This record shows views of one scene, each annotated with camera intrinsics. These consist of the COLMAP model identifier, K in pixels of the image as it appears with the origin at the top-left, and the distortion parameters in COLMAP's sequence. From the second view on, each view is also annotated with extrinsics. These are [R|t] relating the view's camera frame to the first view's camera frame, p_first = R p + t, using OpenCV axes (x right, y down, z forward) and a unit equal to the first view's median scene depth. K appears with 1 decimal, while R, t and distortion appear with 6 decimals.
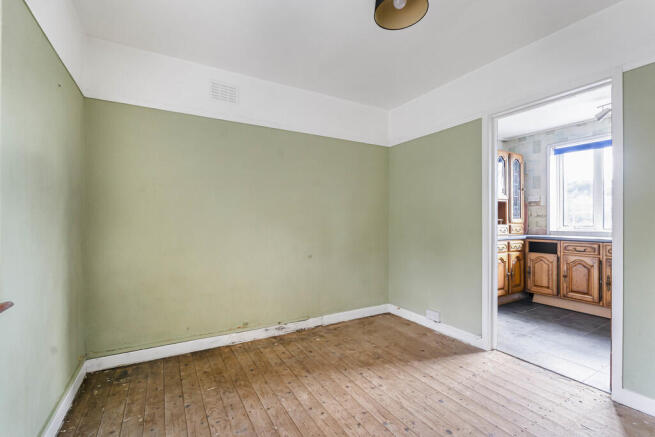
lens RADIAL K [[298.8, 0, 327.8], [0, 298.8, 217.5], [0, 0, 1]] dist [-0.004422, -0.000030]
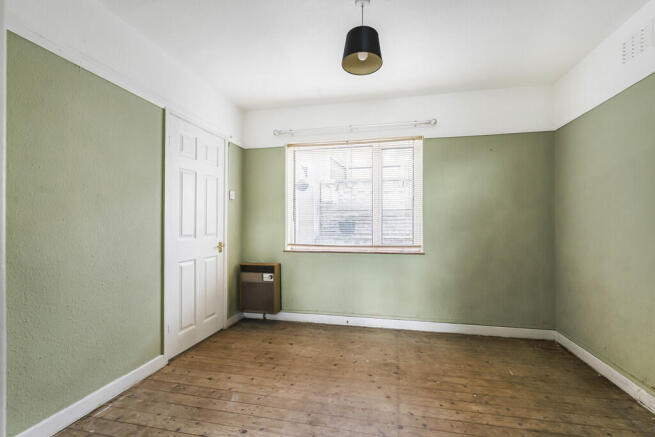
lens RADIAL K [[298.8, 0, 328.7], [0, 298.8, 220.3], [0, 0, 1]] dist [-0.004422, -0.000030]
pose [[-0.684535, -0.010509, -0.728904, 0.826407], [0.003769, 0.999832, -0.017954, 0.012139], [0.728970, -0.015037, -0.684381, 1.155427]]
